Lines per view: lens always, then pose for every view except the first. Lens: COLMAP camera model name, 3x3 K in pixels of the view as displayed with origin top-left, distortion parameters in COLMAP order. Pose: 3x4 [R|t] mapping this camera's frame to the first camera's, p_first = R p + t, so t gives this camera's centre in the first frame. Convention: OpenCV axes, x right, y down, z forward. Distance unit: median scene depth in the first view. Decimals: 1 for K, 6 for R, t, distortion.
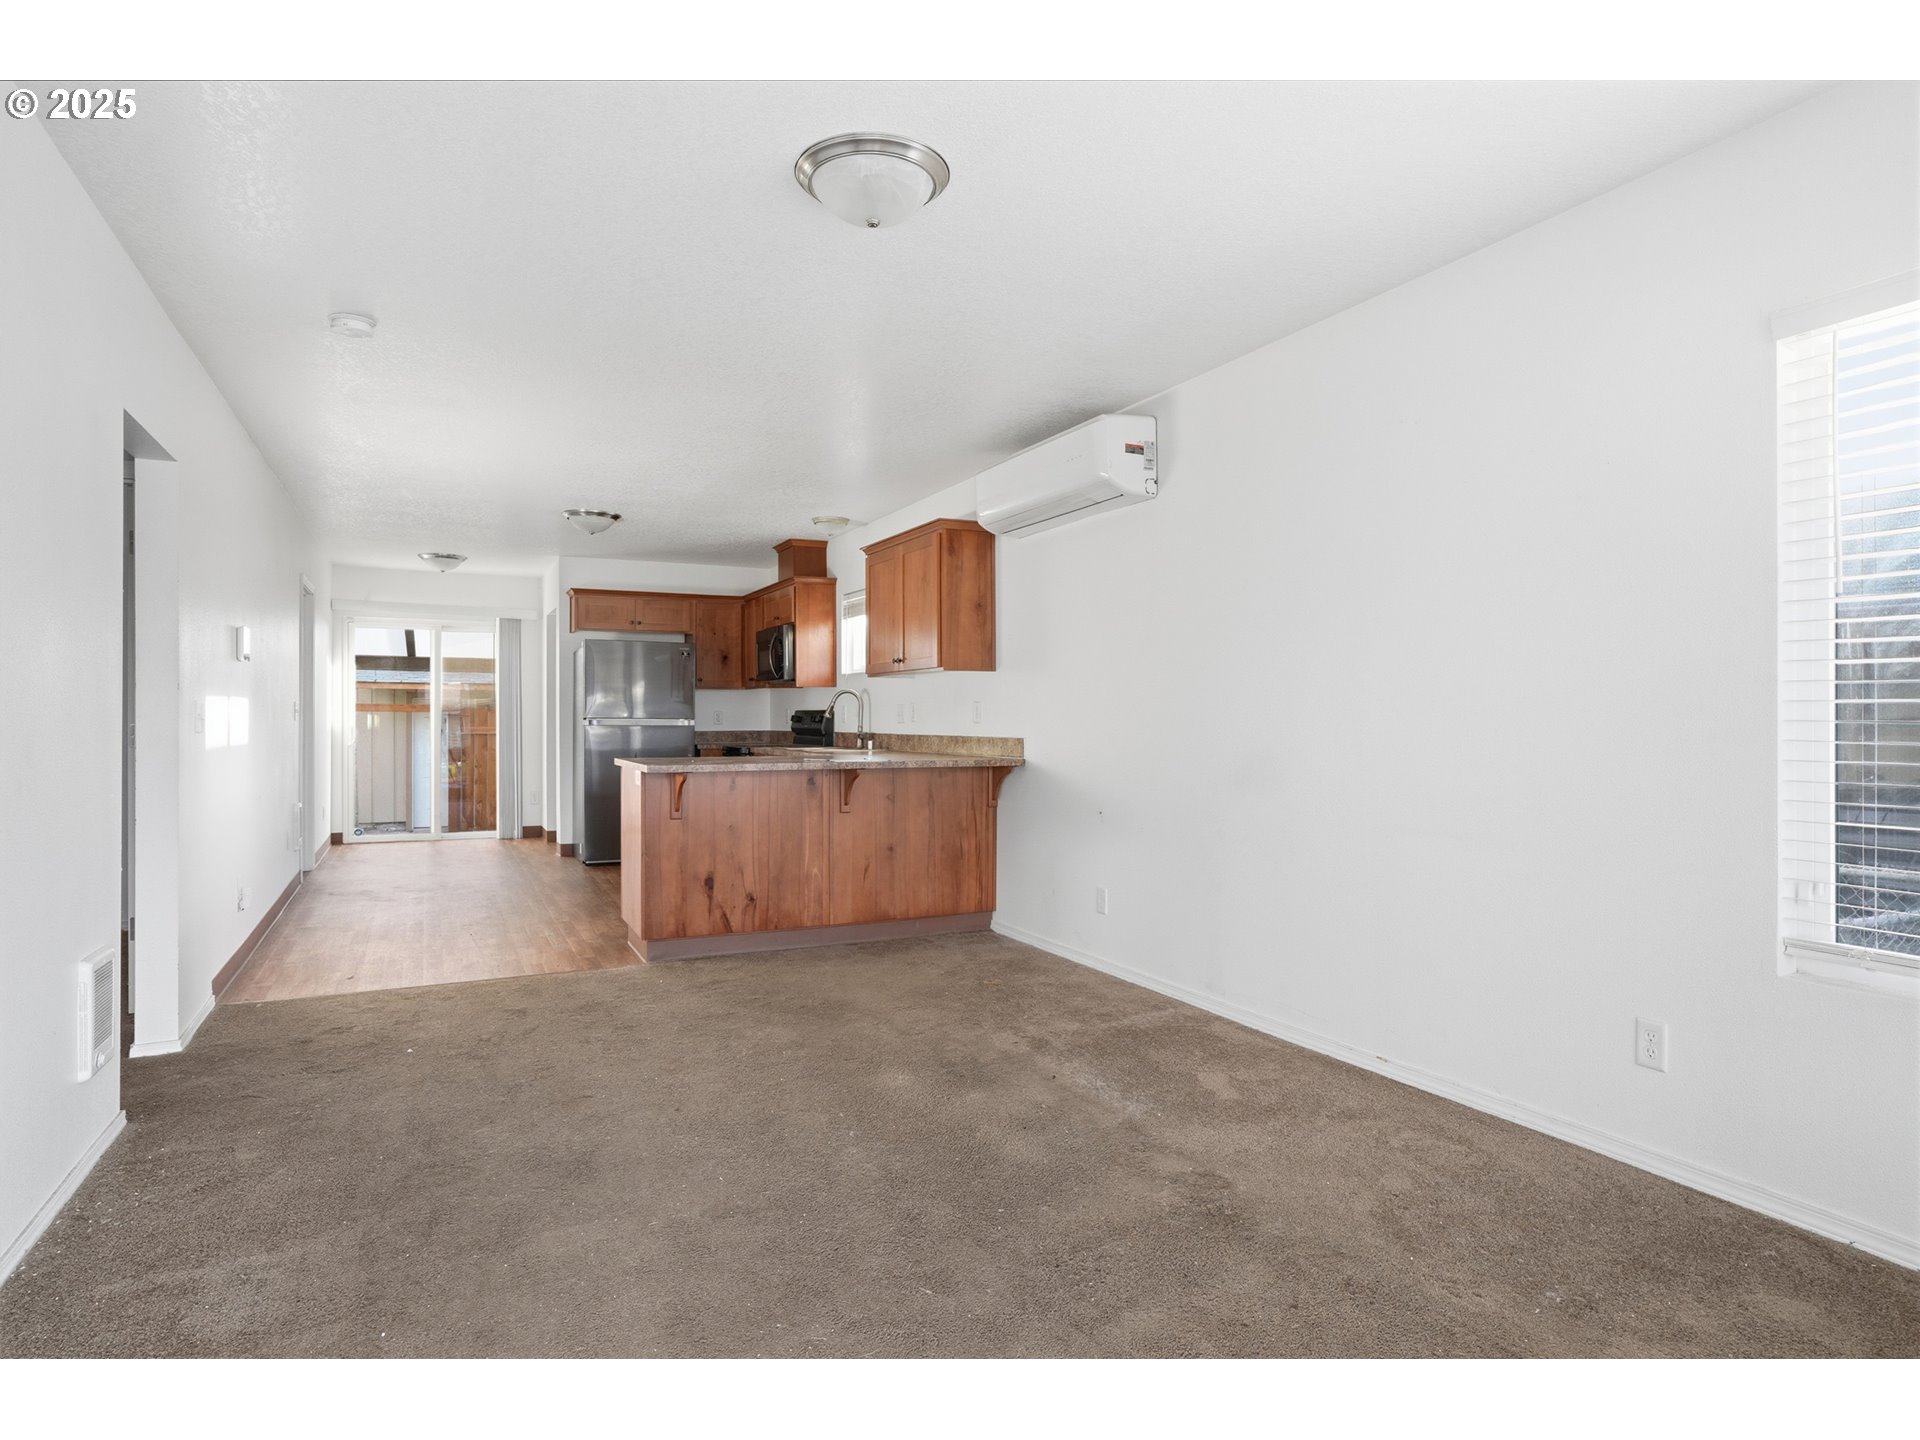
lens RADIAL K [[1084.0, 0, 965.5], [0, 1084.0, 709.2], [0, 0, 1]] dist [-0.003127, -0.000020]
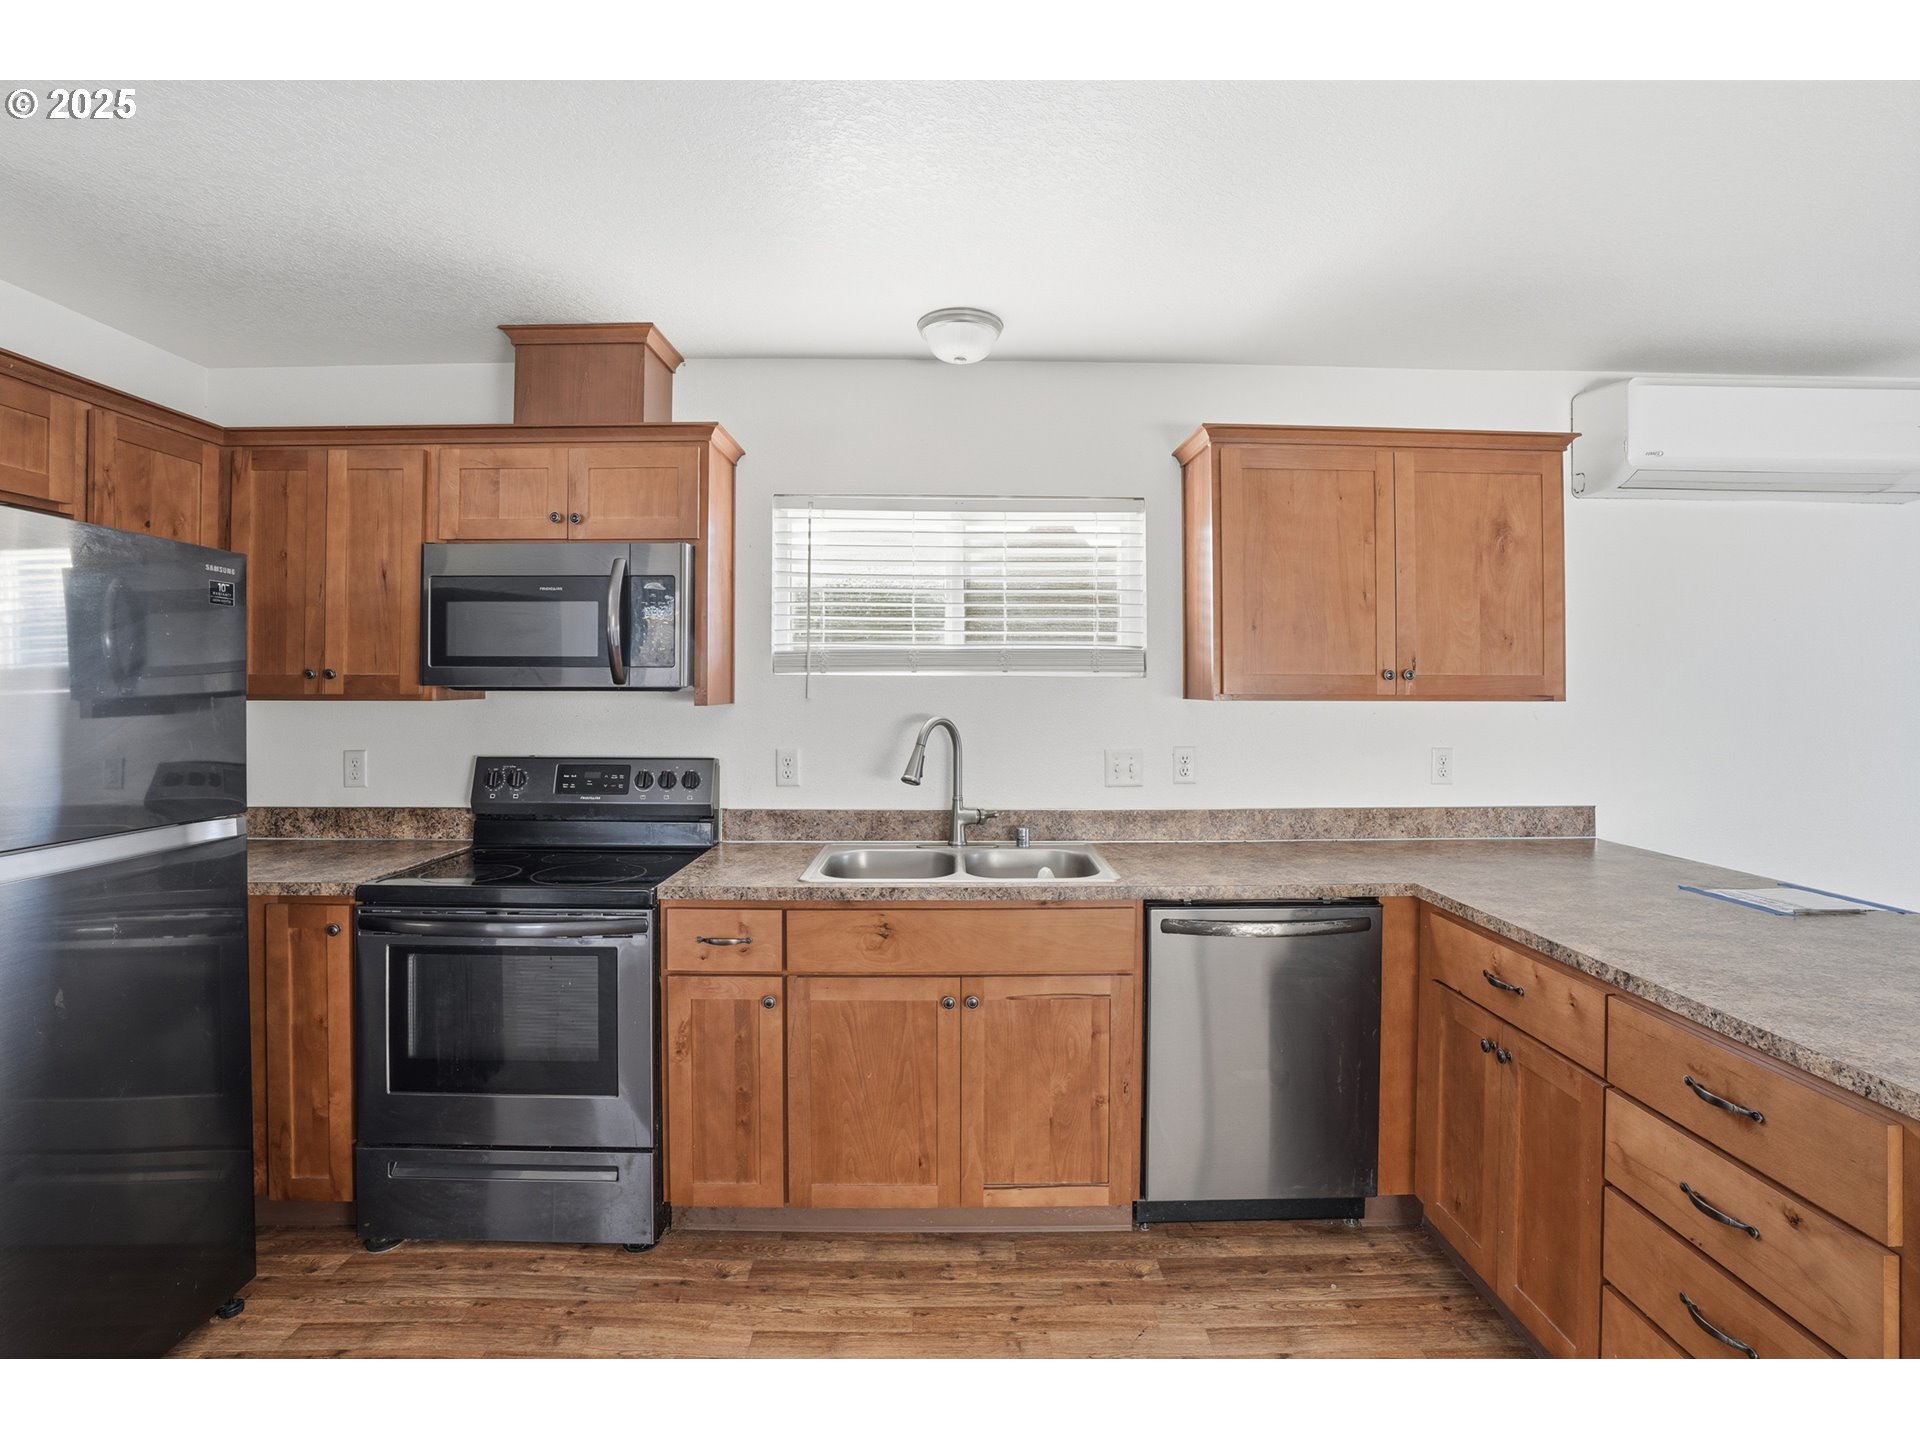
lens RADIAL K [[921.7, 0, 961.6], [0, 921.7, 677.8], [0, 0, 1]] dist [-0.045288, 0.001115]
pose [[0.447283, 0.015748, 0.894254, -0.344374], [-0.006426, 0.999876, -0.014393, -0.022007], [-0.894369, 0.000691, 0.447329, 0.647323]]
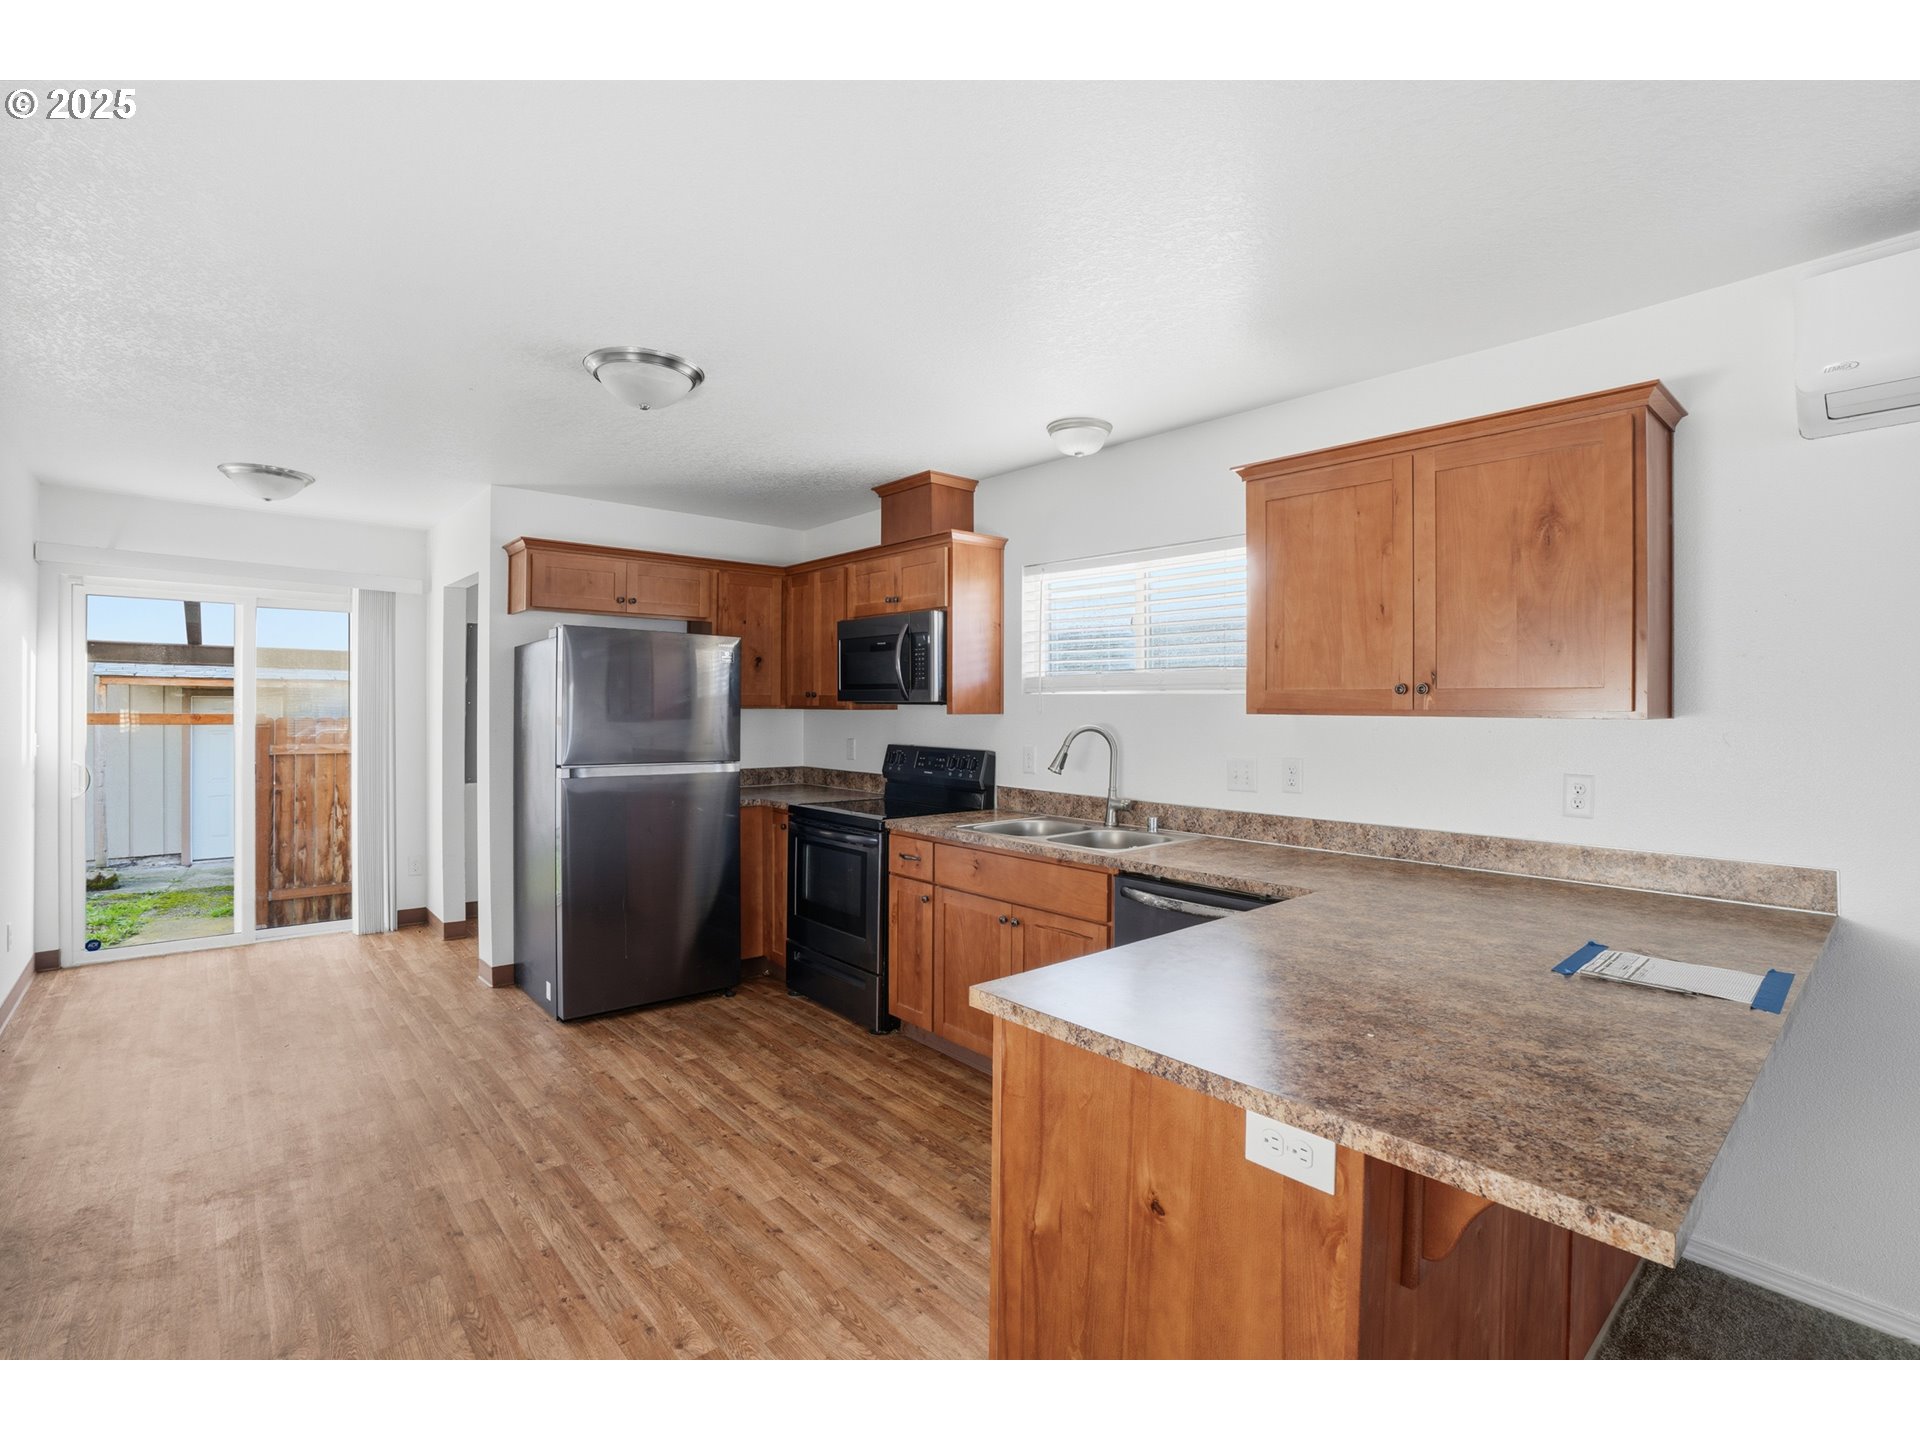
lens RADIAL K [[909.8, 0, 961.8], [0, 909.8, 714.1], [0, 0, 1]] dist [-0.002710, -0.000674]
pose [[0.972136, 0.011260, 0.234146, -0.225767], [-0.013675, 0.999869, 0.008693, -0.020976], [-0.234017, -0.011653, 0.972163, 0.424991]]
